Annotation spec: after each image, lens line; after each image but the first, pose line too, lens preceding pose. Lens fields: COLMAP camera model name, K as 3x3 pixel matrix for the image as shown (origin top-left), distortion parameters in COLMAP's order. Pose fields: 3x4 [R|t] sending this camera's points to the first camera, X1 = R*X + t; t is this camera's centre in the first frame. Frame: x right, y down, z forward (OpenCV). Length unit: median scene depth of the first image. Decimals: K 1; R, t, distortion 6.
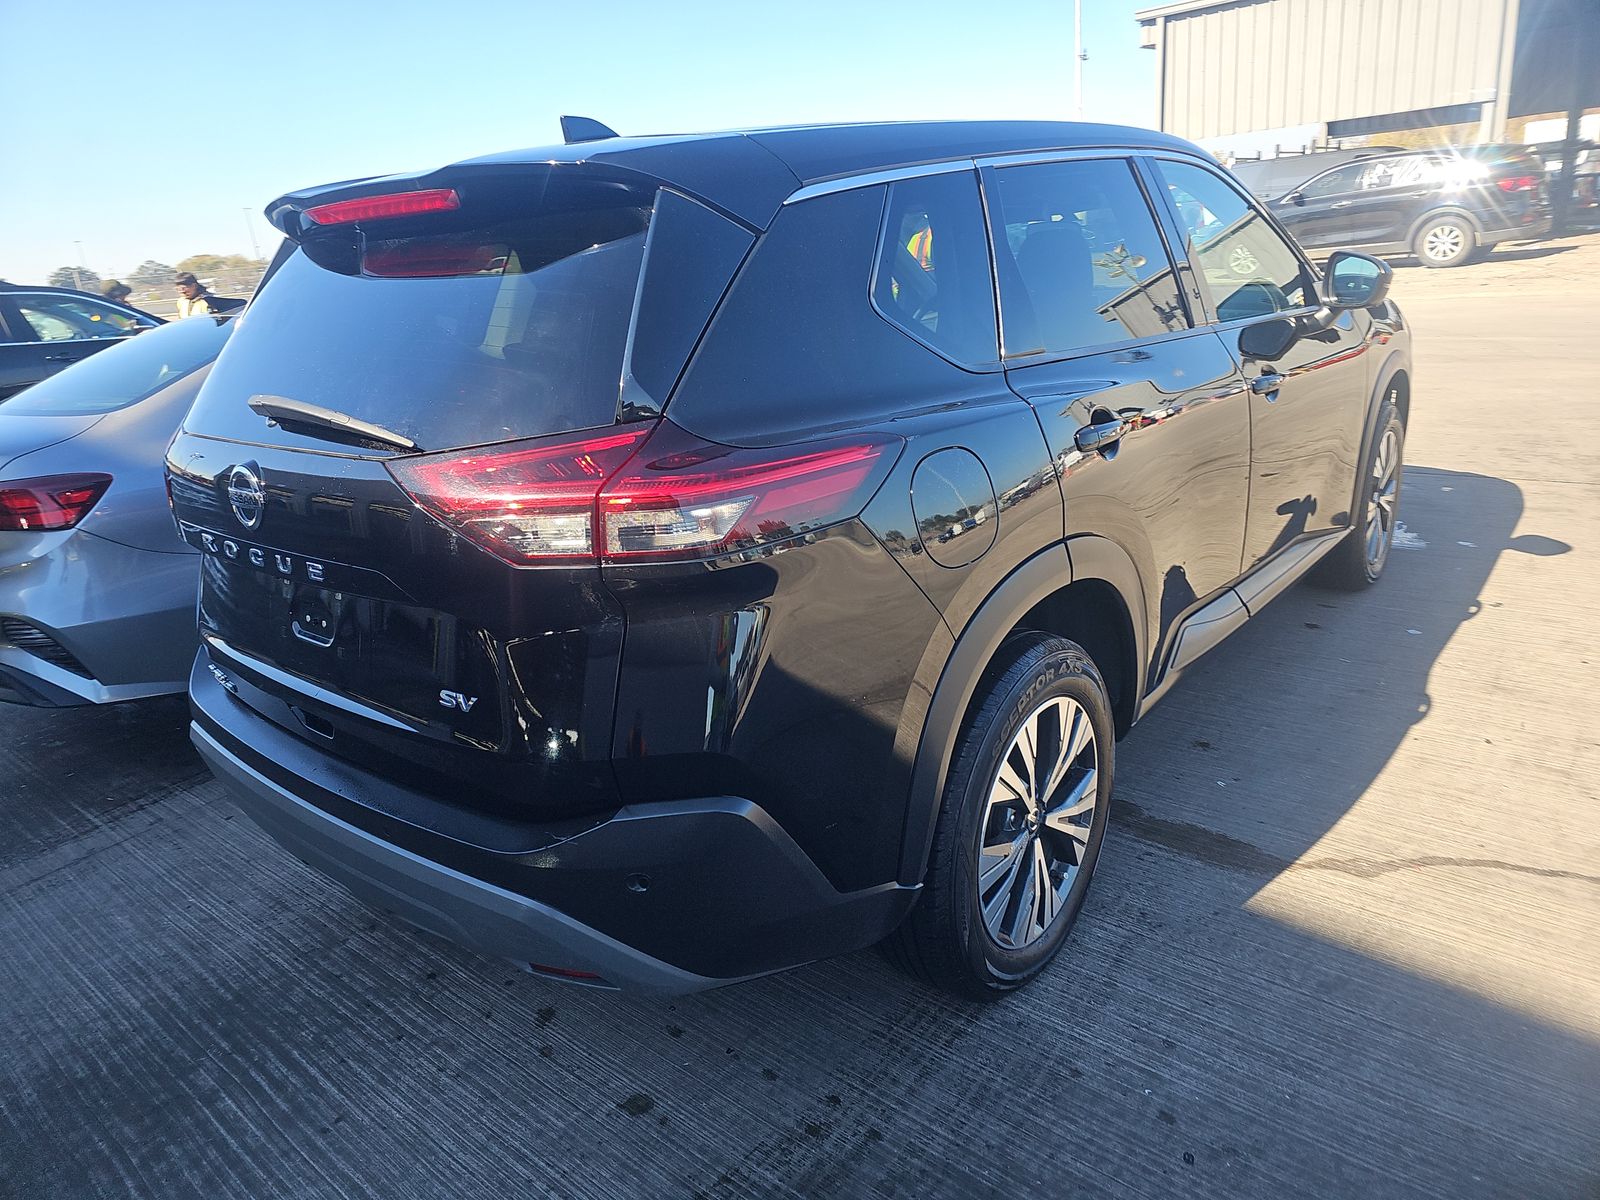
lens RADIAL K [[1072.1, 0, 771.6], [0, 1072.1, 594.1], [0, 0, 1]] dist [0.022723, 0.000161]
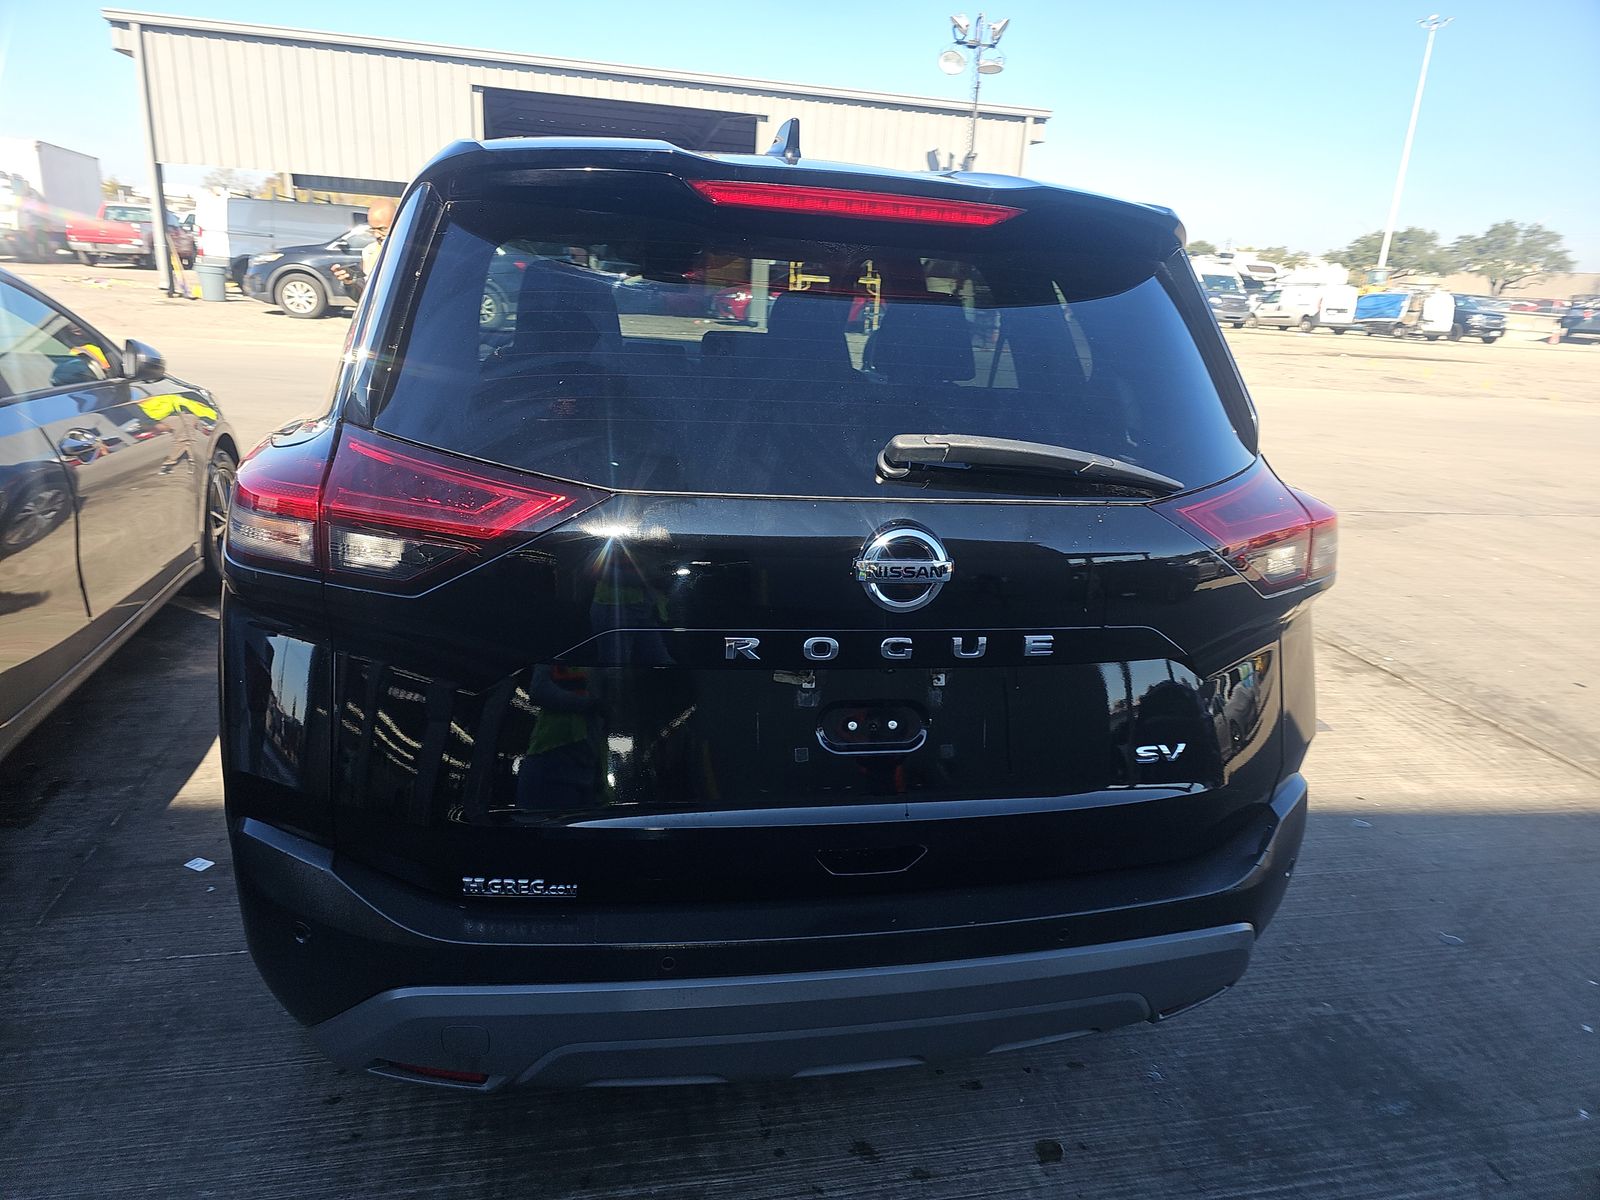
lens RADIAL K [[1072.0, 0, 803.0], [0, 1072.0, 610.0], [0, 0, 1]] dist [0.005293, -0.002126]
pose [[0.586065, -0.125462, 0.800492, -0.845892], [0.144066, 0.988333, 0.049427, -0.079457], [-0.797353, 0.086356, 0.597302, 0.482572]]
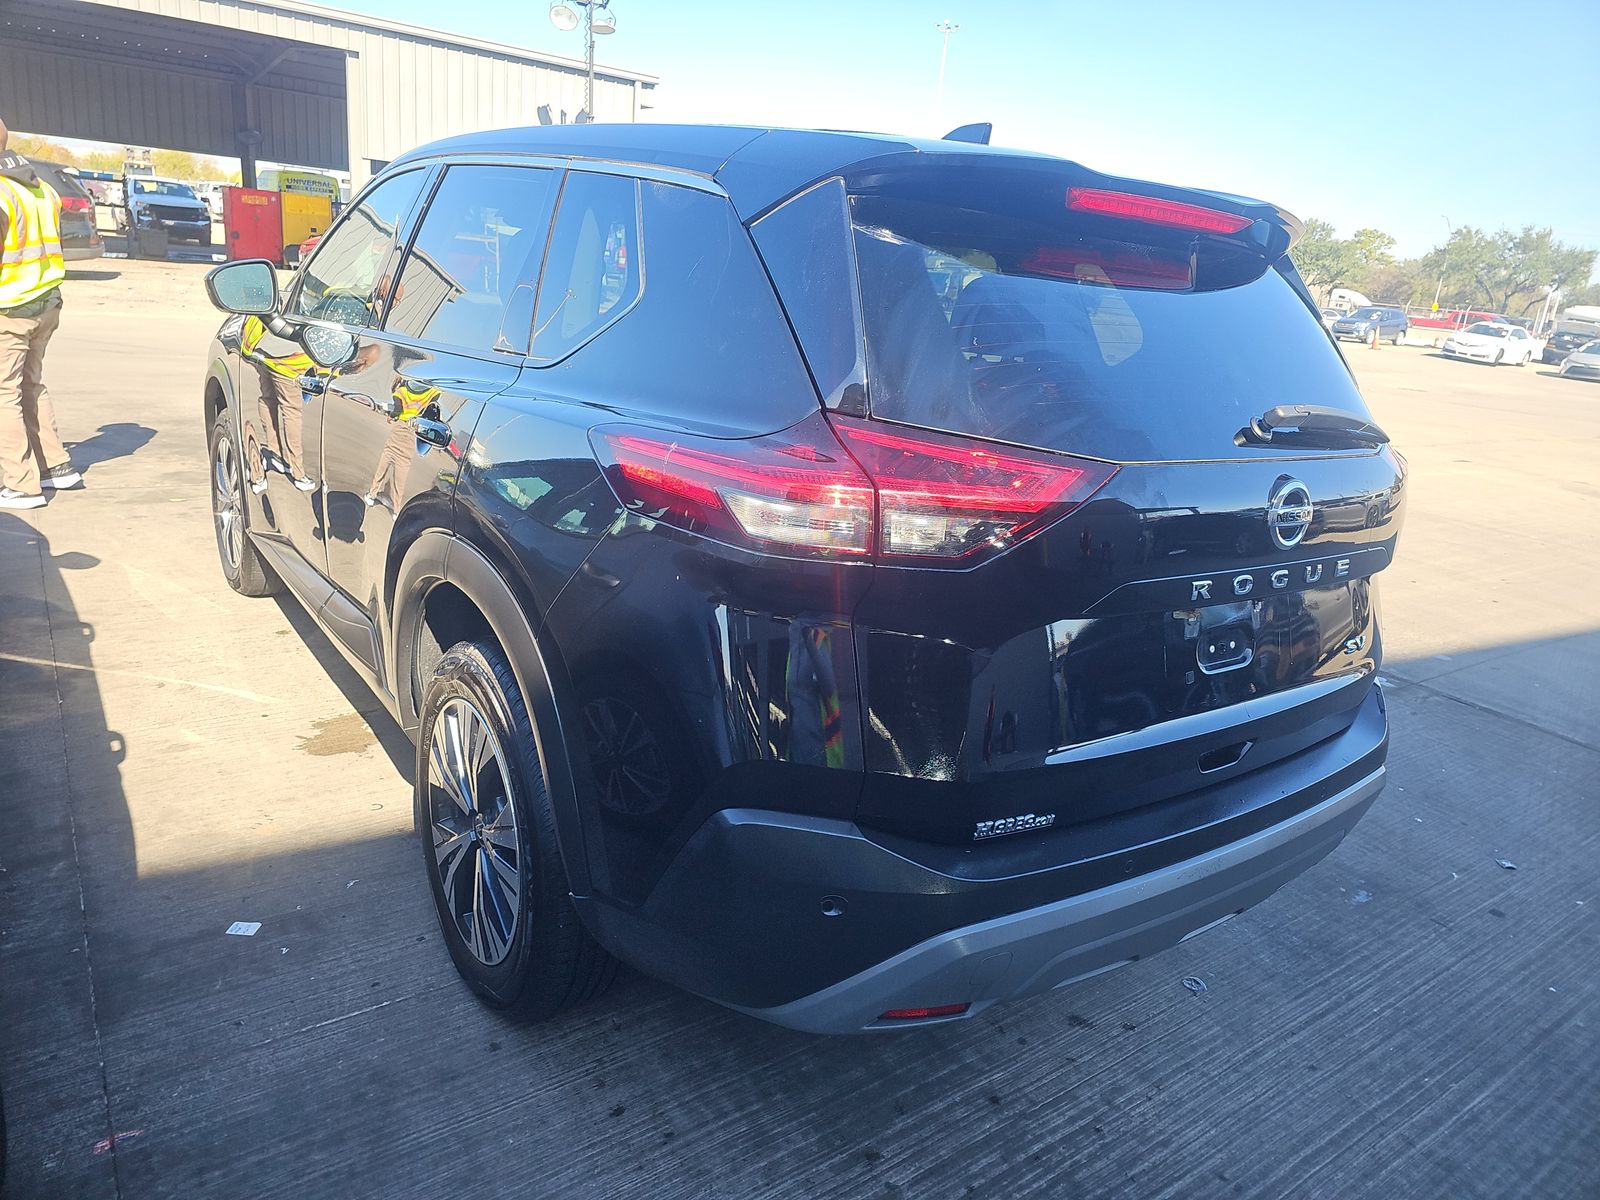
lens RADIAL K [[1063.2, 0, 844.3], [0, 1063.2, 593.1], [0, 0, 1]] dist [0.008453, -0.000139]
pose [[0.201190, -0.181340, 0.962621, -1.105001], [0.196981, 0.970130, 0.141585, -0.171469], [-0.959542, 0.161133, 0.230901, 0.895837]]
